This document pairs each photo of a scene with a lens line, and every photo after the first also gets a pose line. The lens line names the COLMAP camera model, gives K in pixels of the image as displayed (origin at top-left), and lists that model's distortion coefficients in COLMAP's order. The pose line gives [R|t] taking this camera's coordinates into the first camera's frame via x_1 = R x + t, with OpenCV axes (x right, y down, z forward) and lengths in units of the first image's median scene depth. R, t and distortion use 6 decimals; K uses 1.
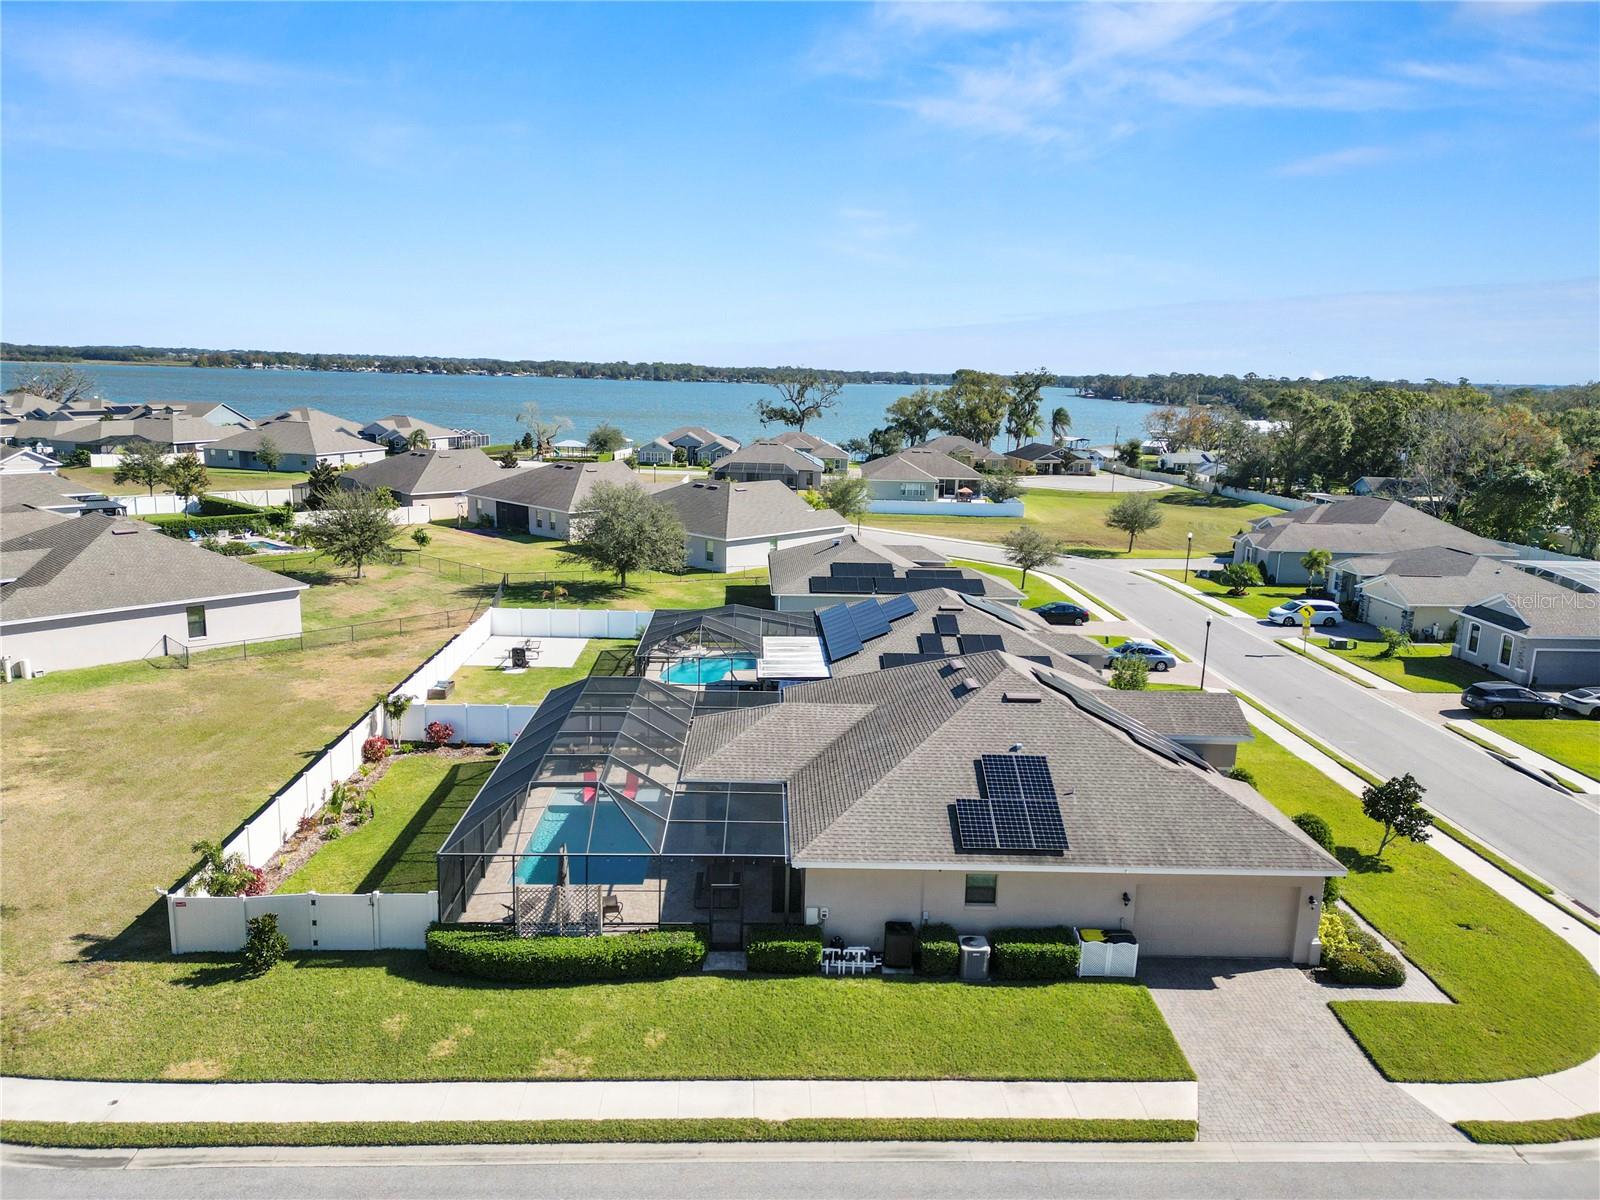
lens RADIAL K [[1113.6, 0, 798.7], [0, 1113.6, 604.5], [0, 0, 1]] dist [0.081359, -0.079849]
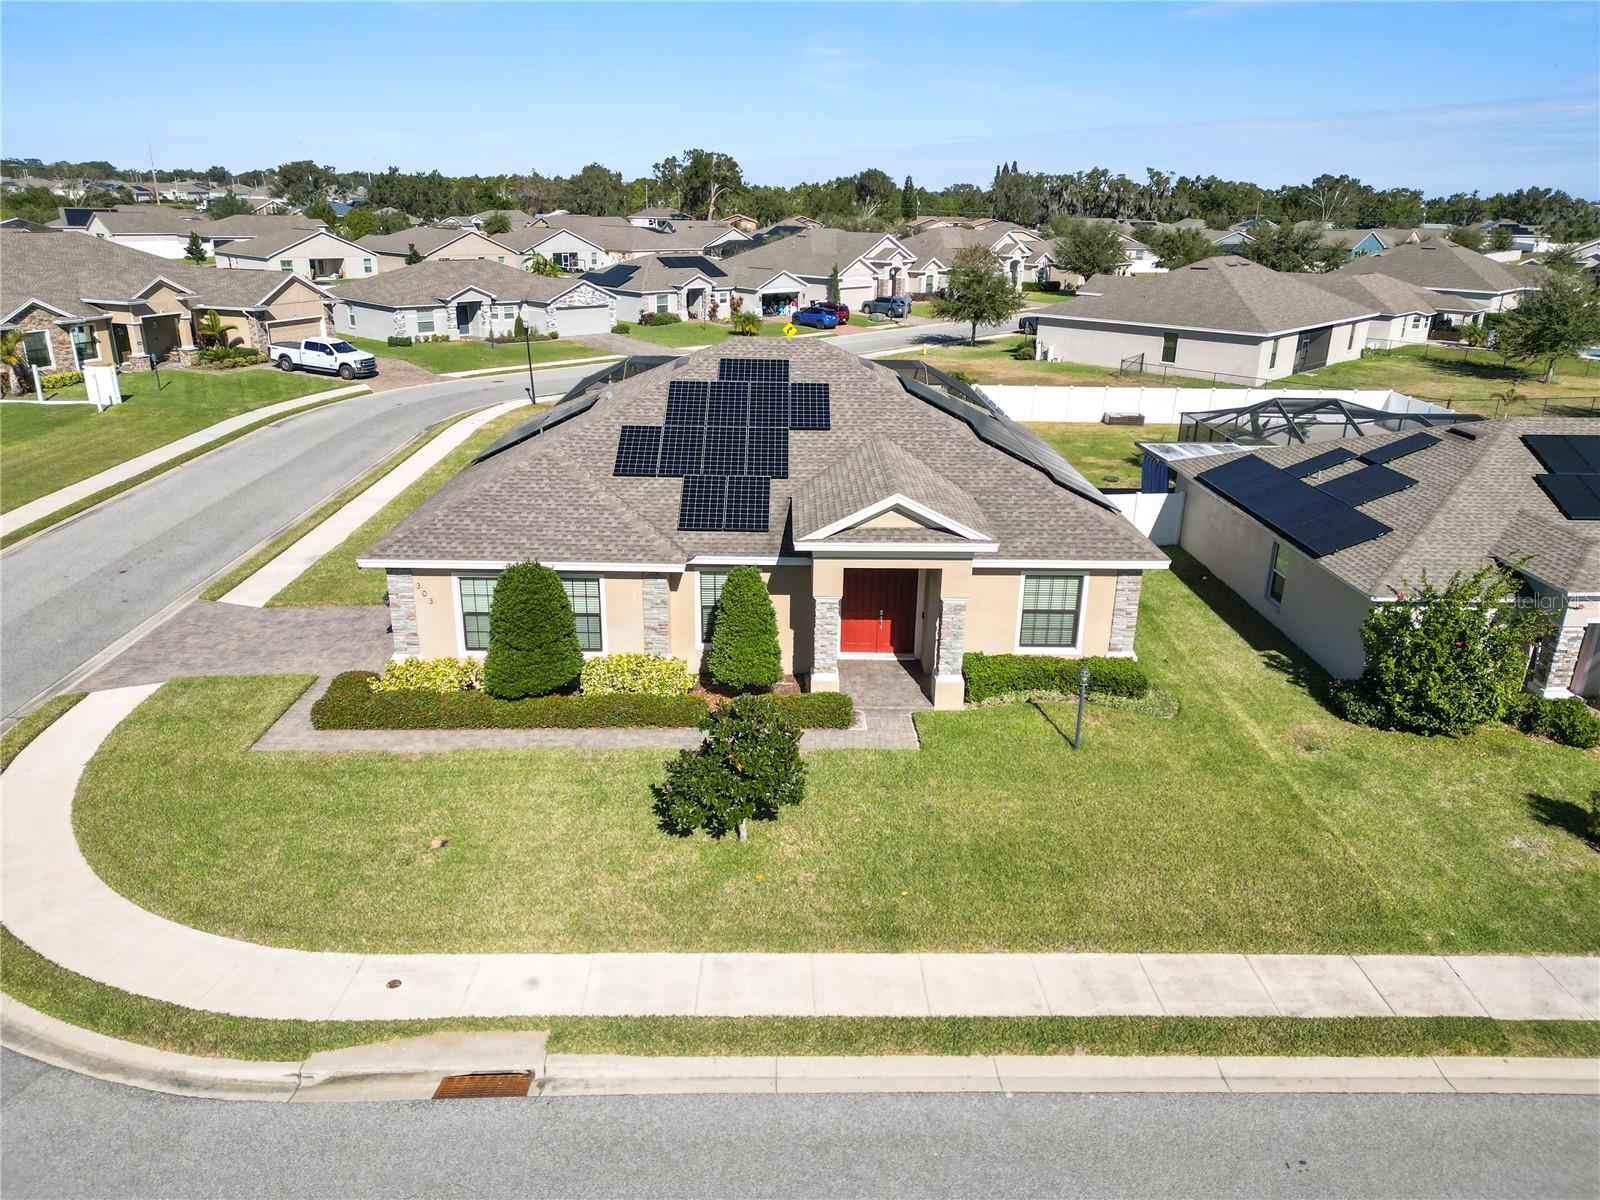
lens RADIAL K [[1110.6, 0, 800.2], [0, 1110.6, 604.1], [0, 0, 1]] dist [0.080195, -0.073469]
pose [[-0.015186, 0.316718, -0.948398, 0.795385], [-0.221406, 0.923897, 0.312081, -0.020989], [0.975063, 0.214720, 0.056093, 0.836344]]
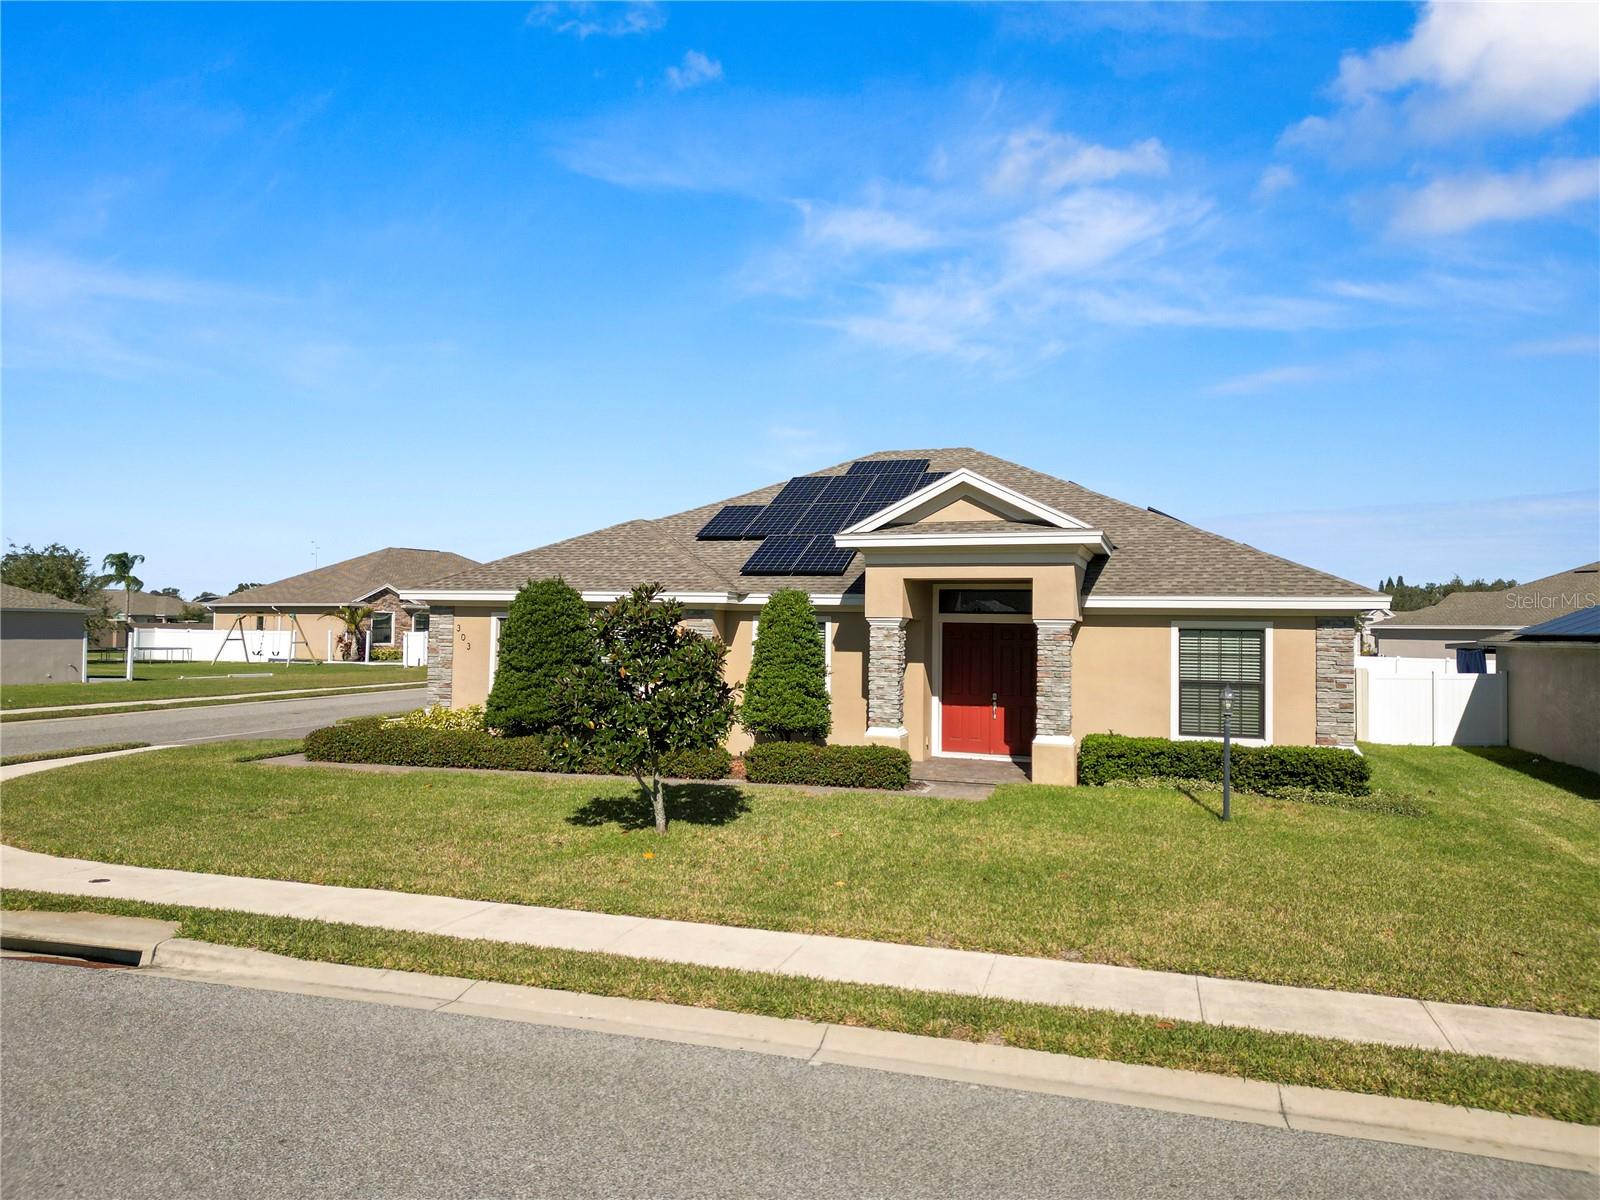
lens RADIAL K [[1116.9, 0, 797.5], [0, 1116.9, 605.0], [0, 0, 1]] dist [0.070733, -0.064409]
pose [[-0.333358, -0.053291, -0.941293, 0.700935], [-0.217771, 0.975755, 0.021881, 0.118407], [0.917305, 0.212281, -0.336881, 0.974222]]
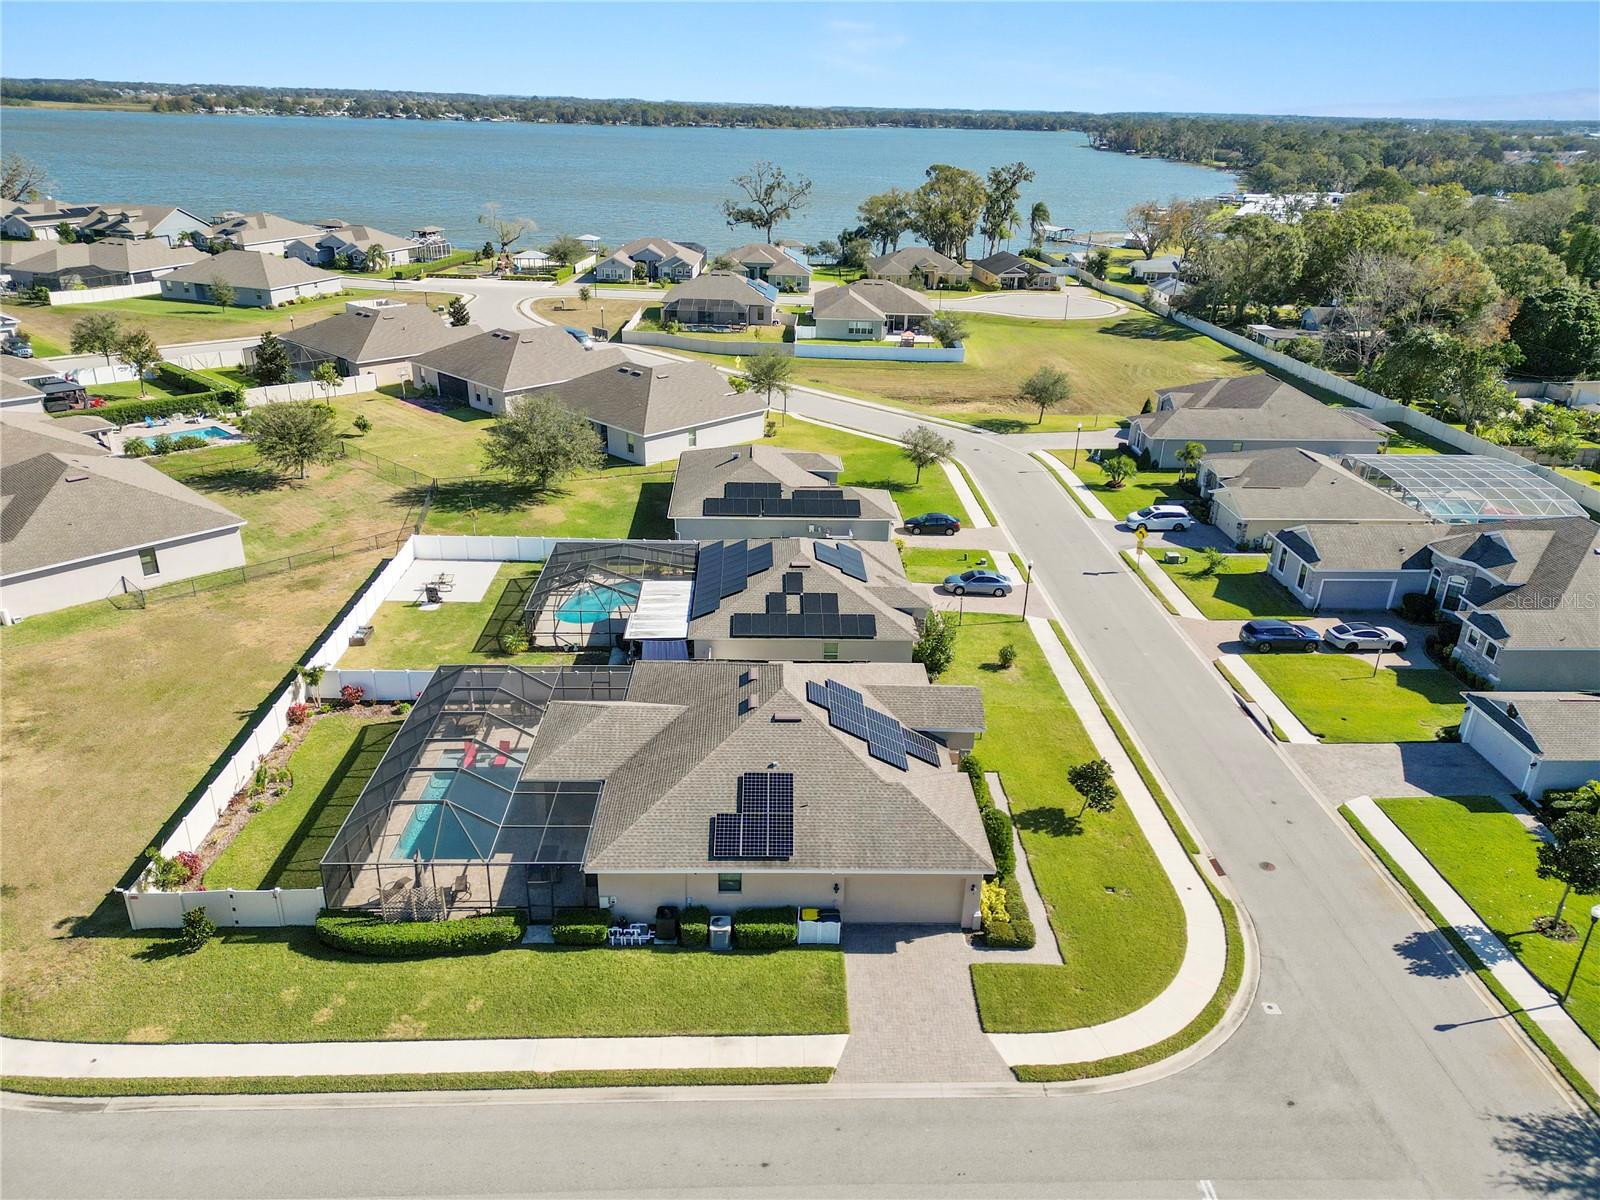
lens RADIAL K [[1113.6, 0, 798.7], [0, 1113.6, 604.5], [0, 0, 1]] dist [0.081359, -0.079849]
pose [[0.999993, 0.000489, -0.003767, 0.169305], [0.000315, 0.977590, 0.210516, -0.241245], [0.003786, -0.210516, 0.977583, -0.166629]]
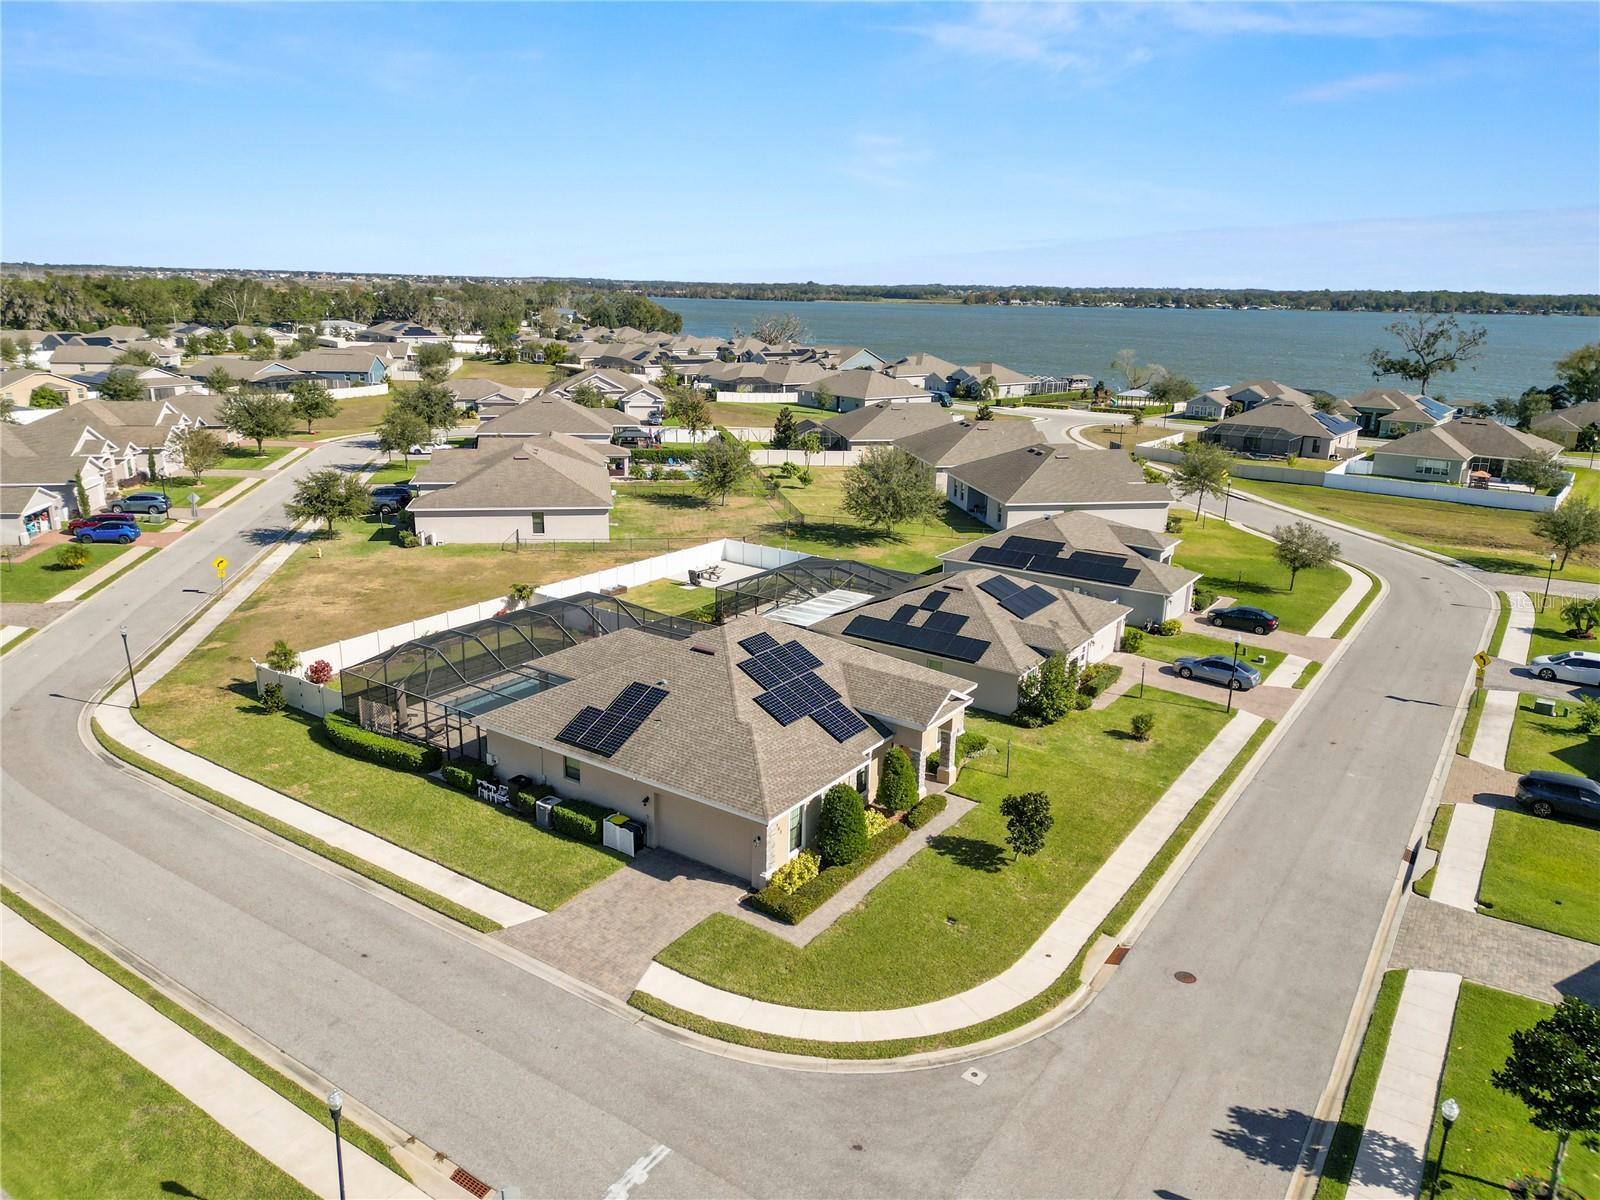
lens RADIAL K [[1113.6, 0, 798.7], [0, 1113.6, 604.5], [0, 0, 1]] dist [0.081359, -0.079849]
pose [[0.800157, 0.154938, -0.579434, 0.791358], [-0.121344, 0.987900, 0.096592, -0.081126], [0.587388, -0.006978, 0.809275, 0.022536]]
